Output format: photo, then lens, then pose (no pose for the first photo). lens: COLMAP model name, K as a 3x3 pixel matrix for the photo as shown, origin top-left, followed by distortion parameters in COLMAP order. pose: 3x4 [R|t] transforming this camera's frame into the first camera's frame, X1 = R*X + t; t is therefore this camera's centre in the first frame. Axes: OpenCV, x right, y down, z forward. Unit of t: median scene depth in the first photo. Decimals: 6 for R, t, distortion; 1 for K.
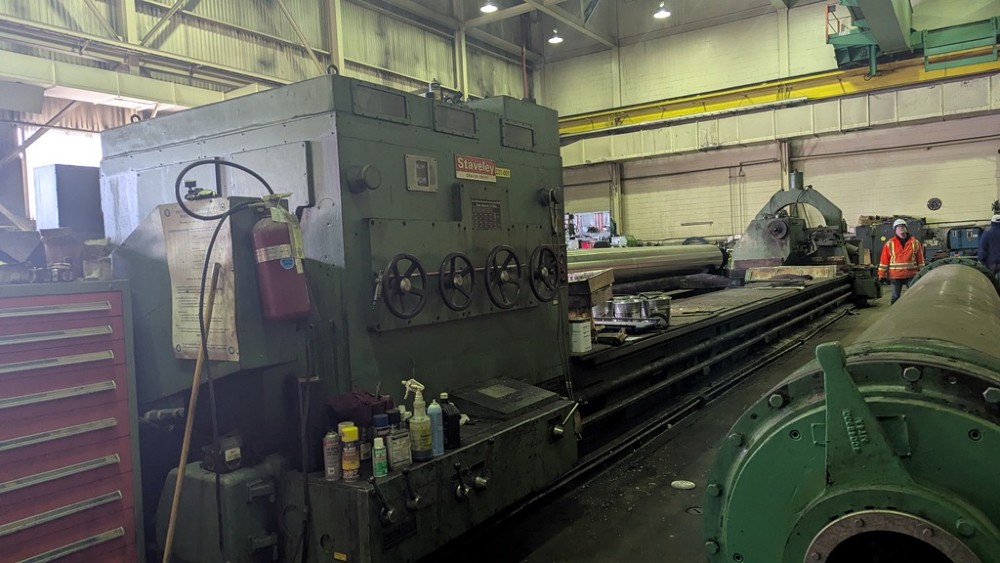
lens RADIAL K [[716.0, 0, 500.0], [0, 716.0, 281.5], [0, 0, 1]] dist [0.036849, 0.001313]
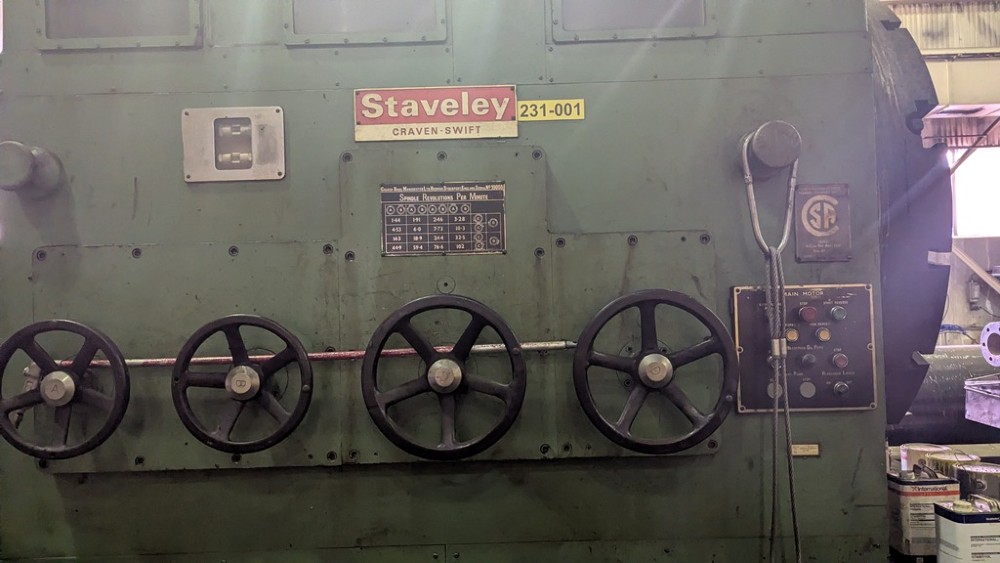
lens RADIAL K [[716.0, 0, 500.0], [0, 716.0, 281.5], [0, 0, 1]] dist [0.036849, 0.001313]
pose [[0.534237, -0.000092, -0.845335, 0.346991], [-0.027349, 0.999475, -0.017394, -0.051160], [0.844892, 0.032412, 0.533954, 0.810123]]
